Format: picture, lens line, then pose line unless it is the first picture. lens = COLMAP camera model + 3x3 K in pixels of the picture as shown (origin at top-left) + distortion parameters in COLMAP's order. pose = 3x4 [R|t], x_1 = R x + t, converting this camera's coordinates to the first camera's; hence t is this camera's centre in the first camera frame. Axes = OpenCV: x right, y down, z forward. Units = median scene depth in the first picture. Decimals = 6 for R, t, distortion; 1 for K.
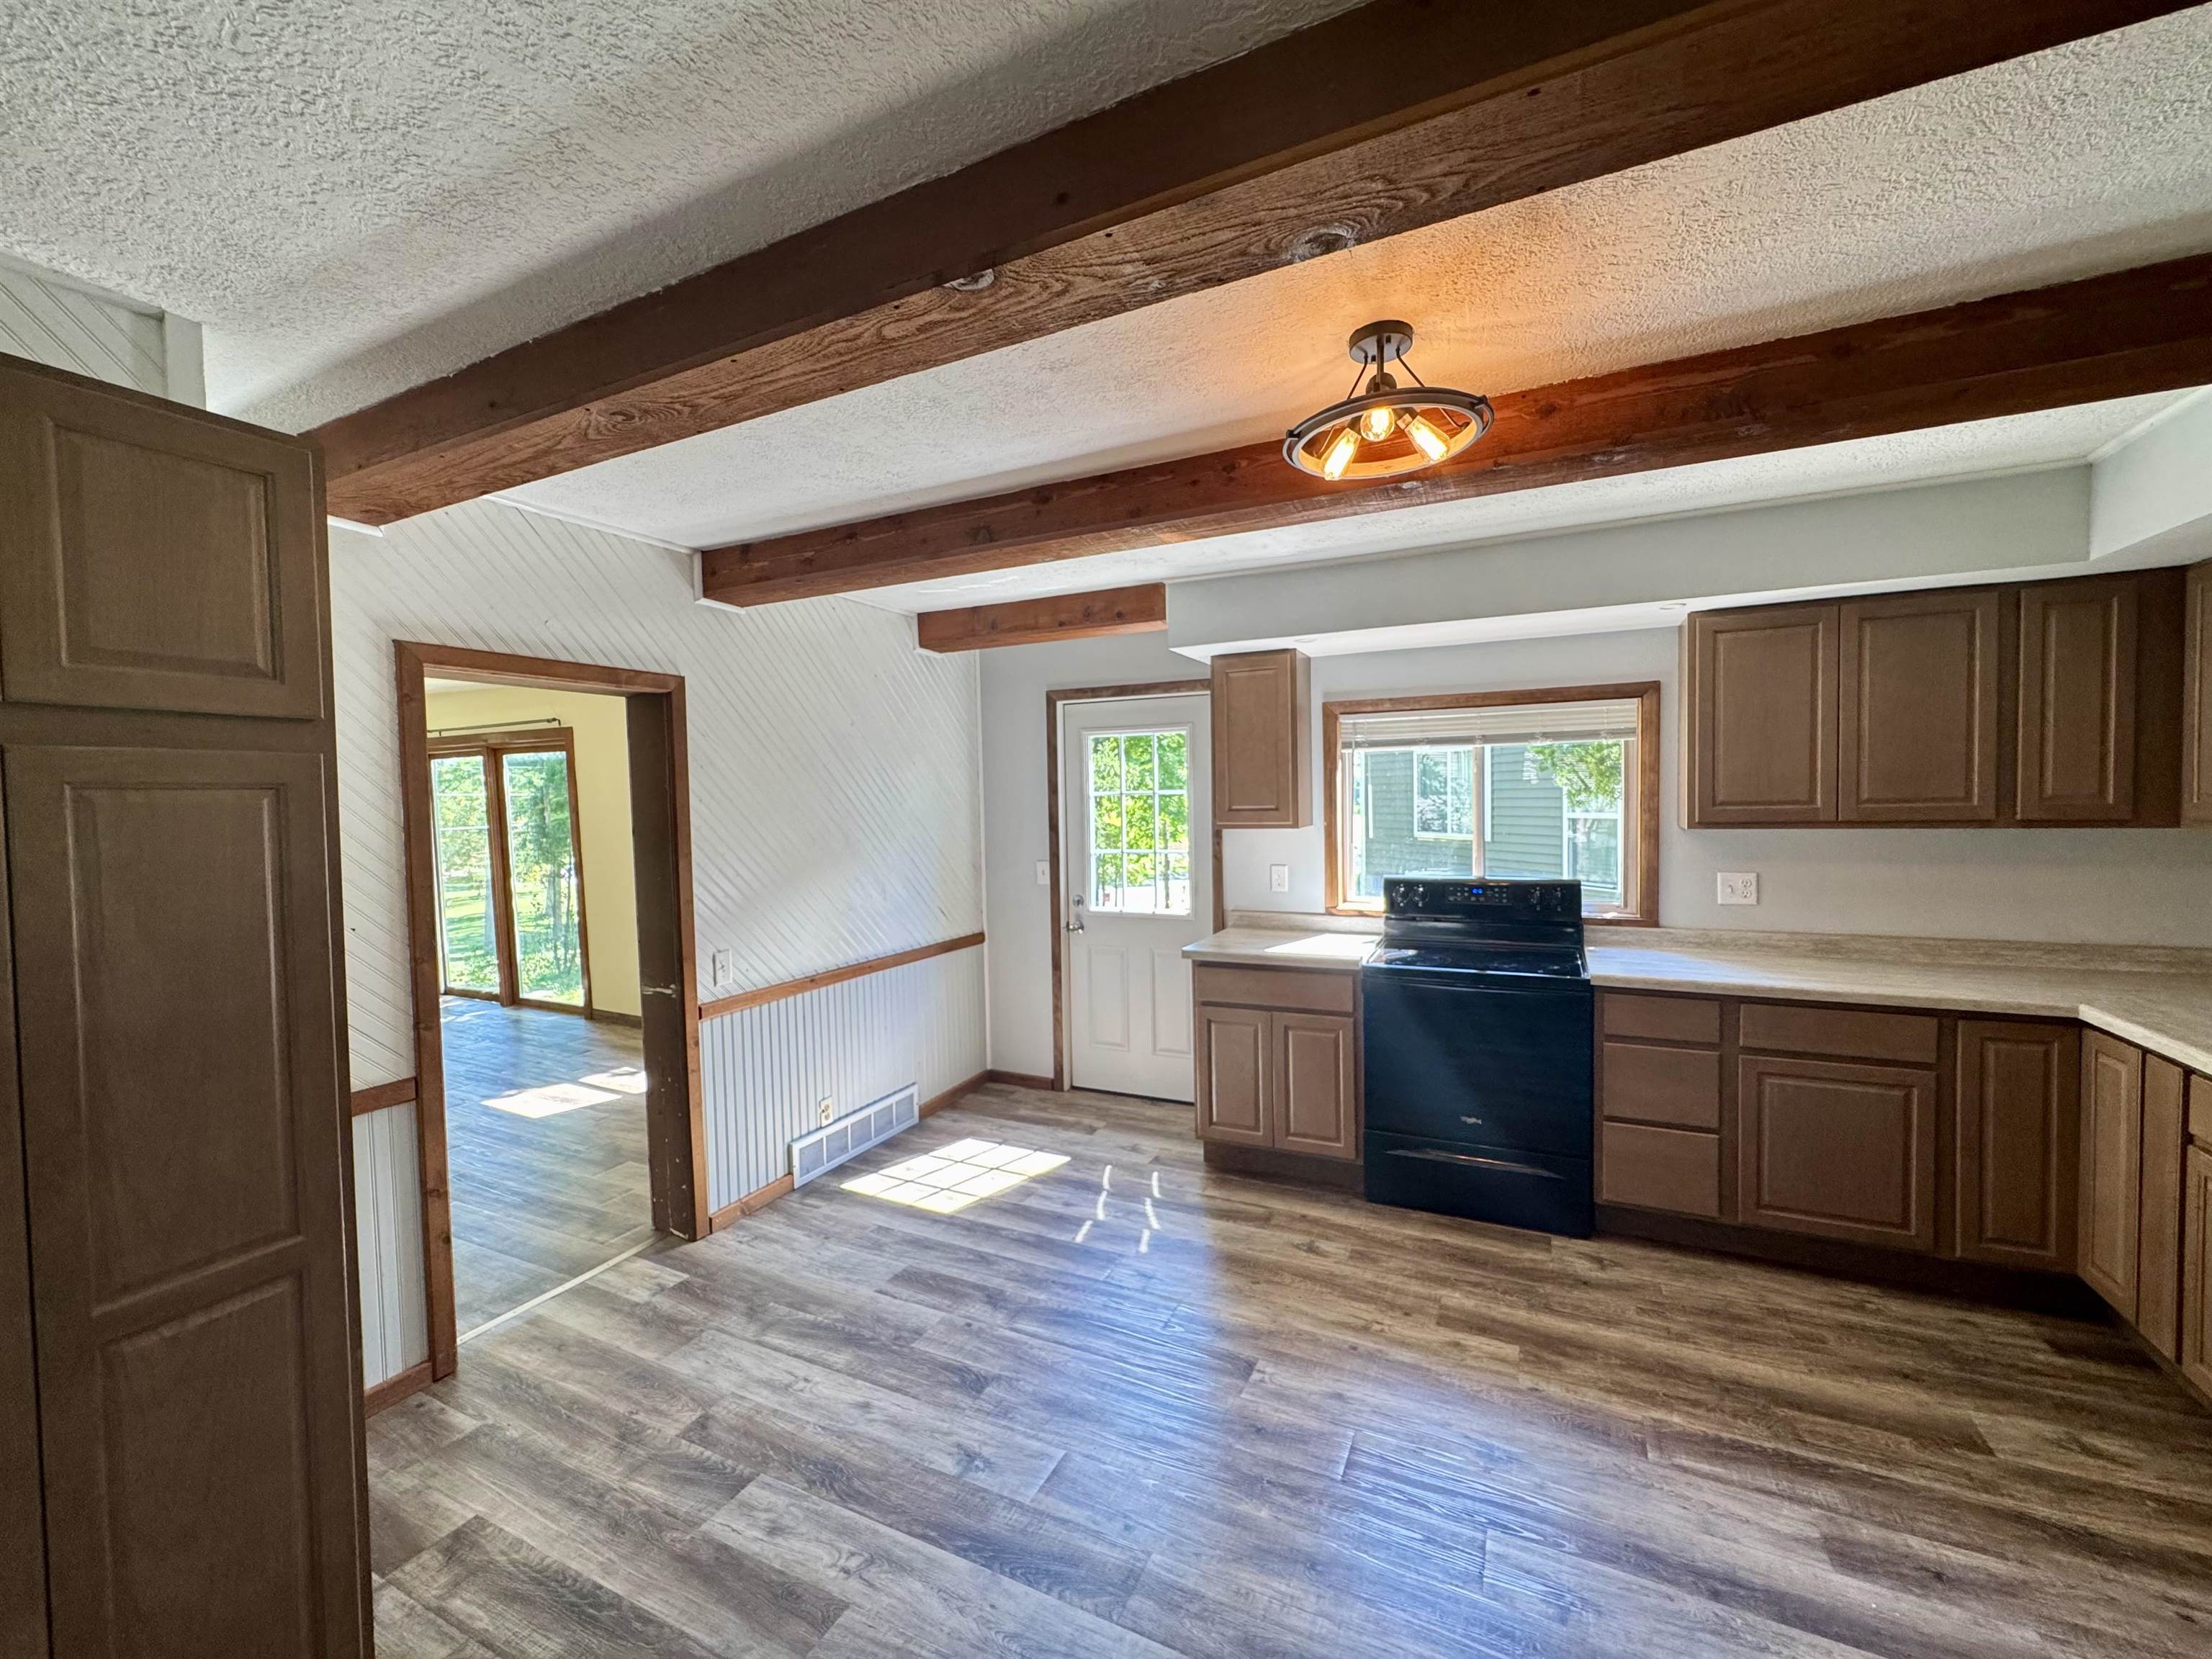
lens RADIAL K [[881.7, 0, 1107.7], [0, 881.7, 827.5], [0, 0, 1]] dist [-0.001770, -0.000588]
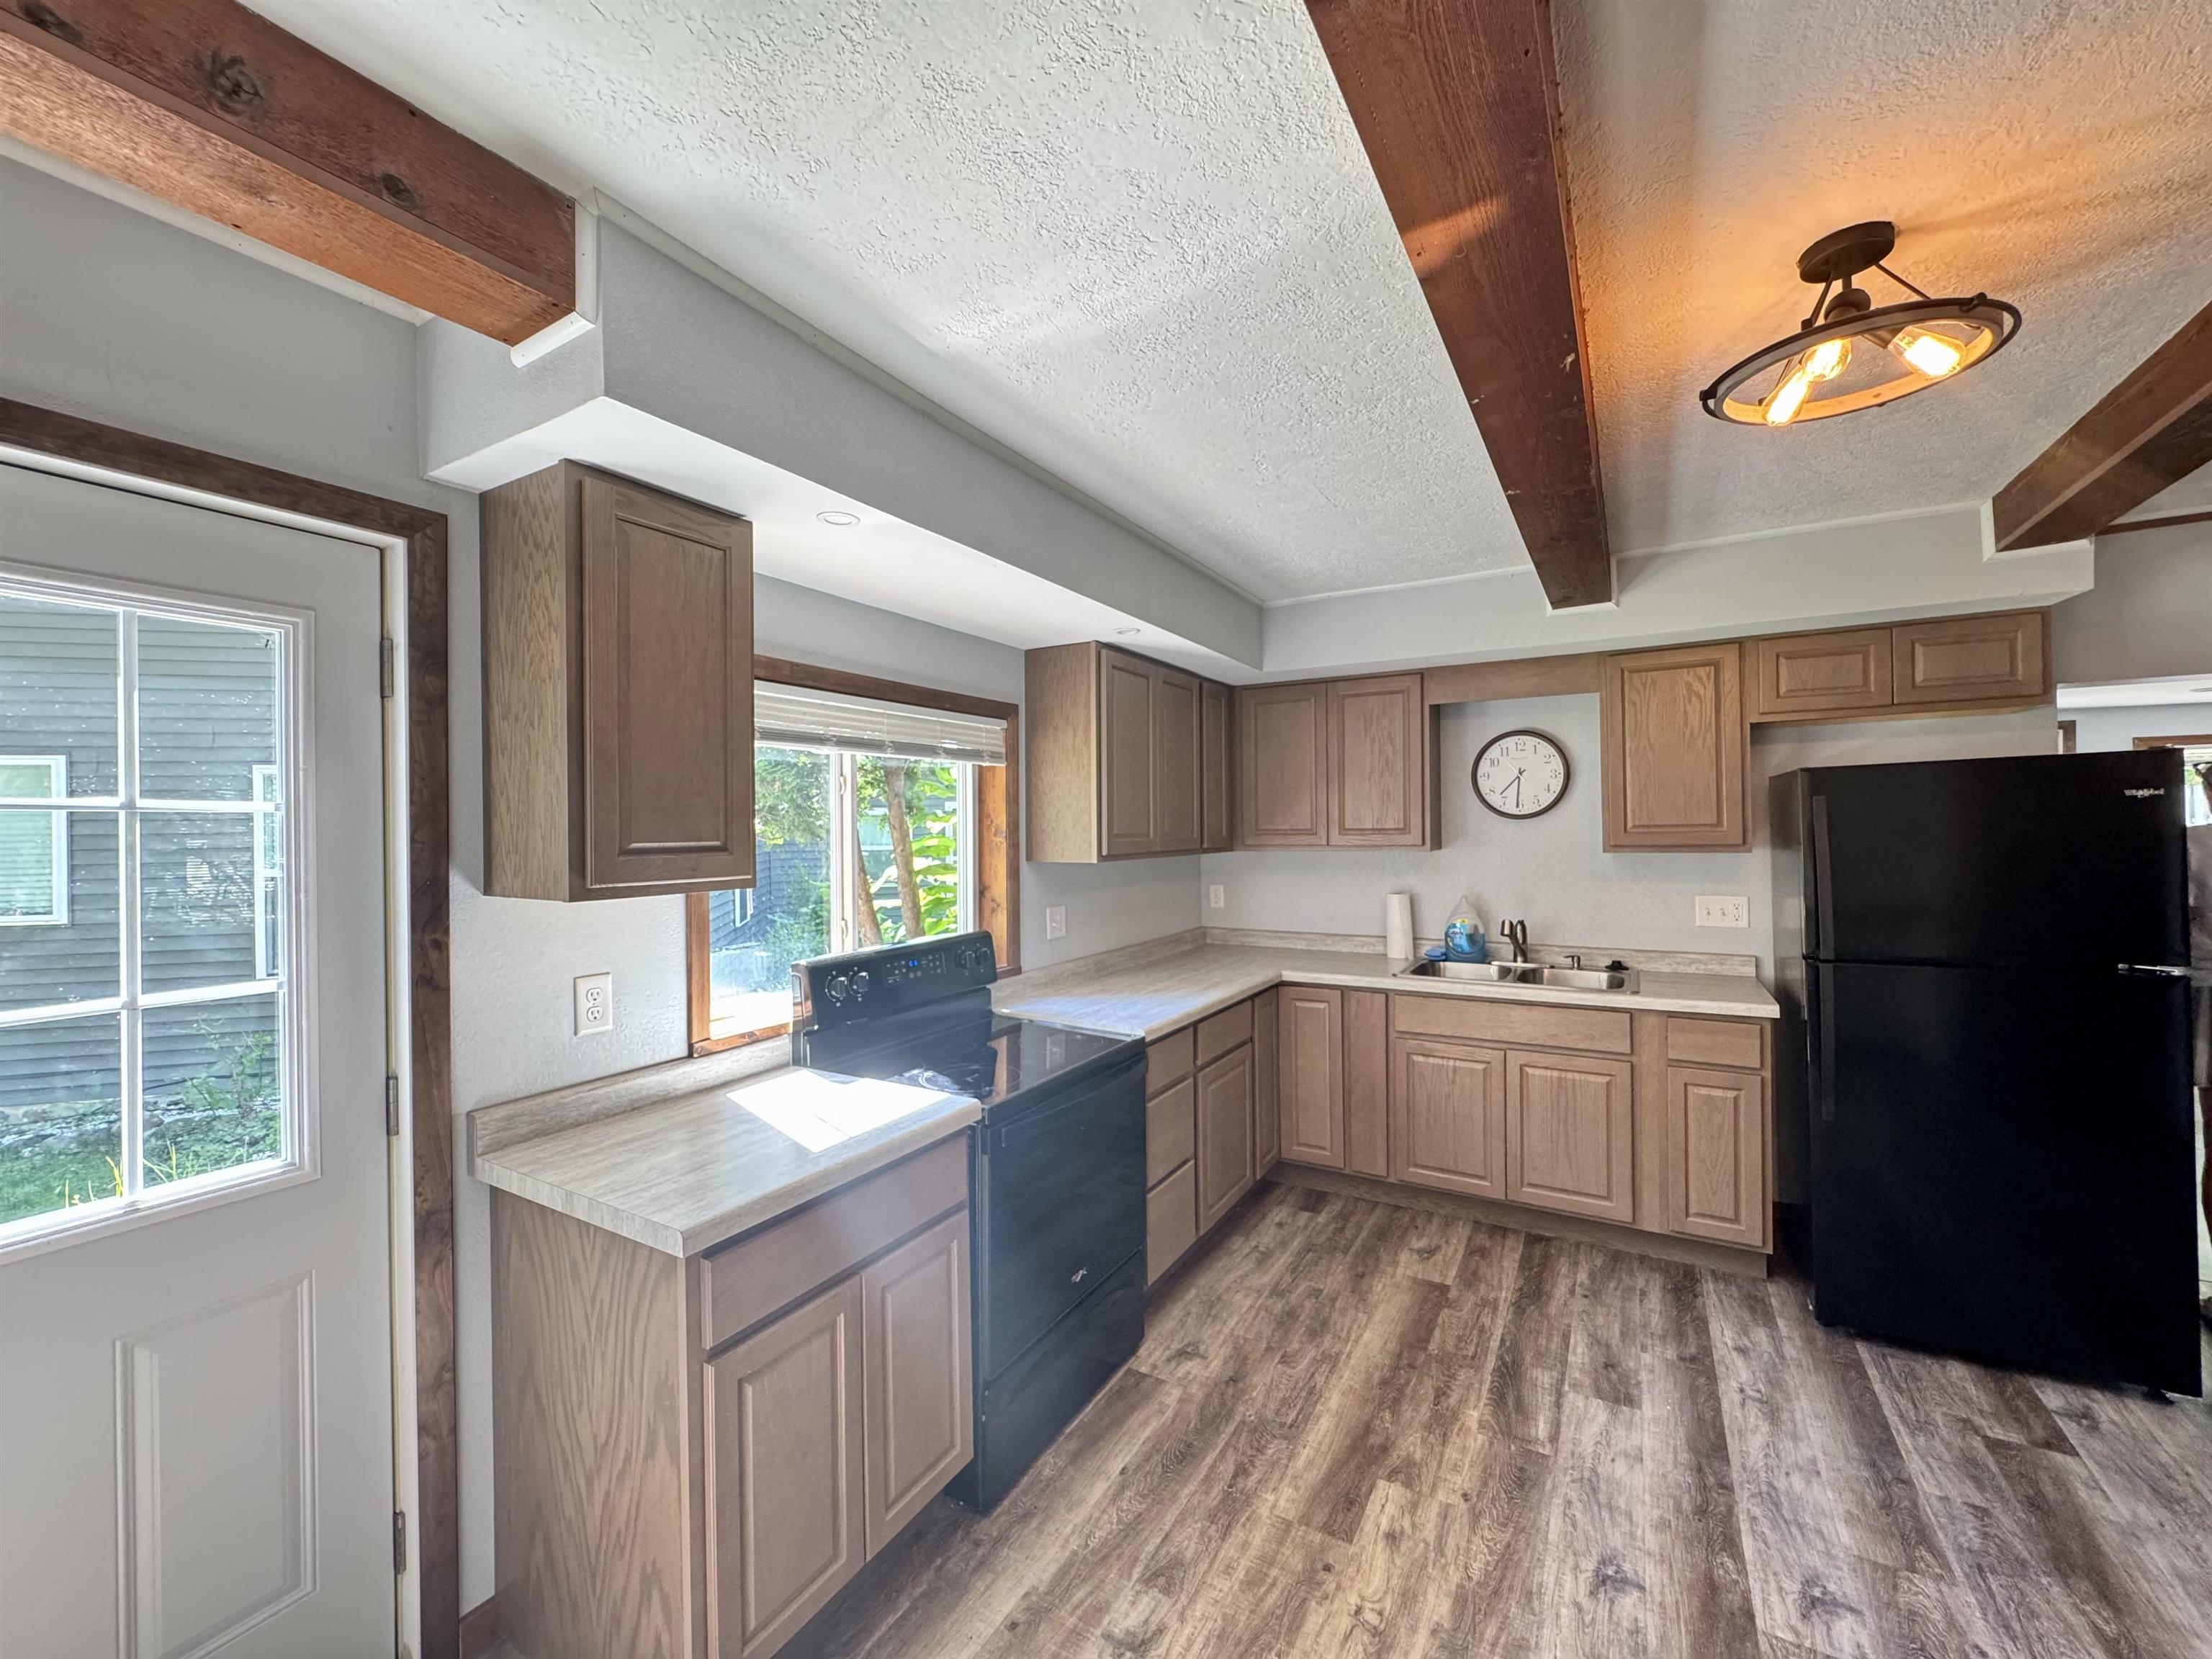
lens RADIAL K [[881.7, 0, 1106.6], [0, 881.7, 829.6], [0, 0, 1]] dist [-0.001770, -0.000588]
pose [[0.079062, 0.017590, 0.996715, -0.373469], [0.046571, 0.998687, -0.021319, -0.015758], [-0.995781, 0.048103, 0.078139, 1.110690]]
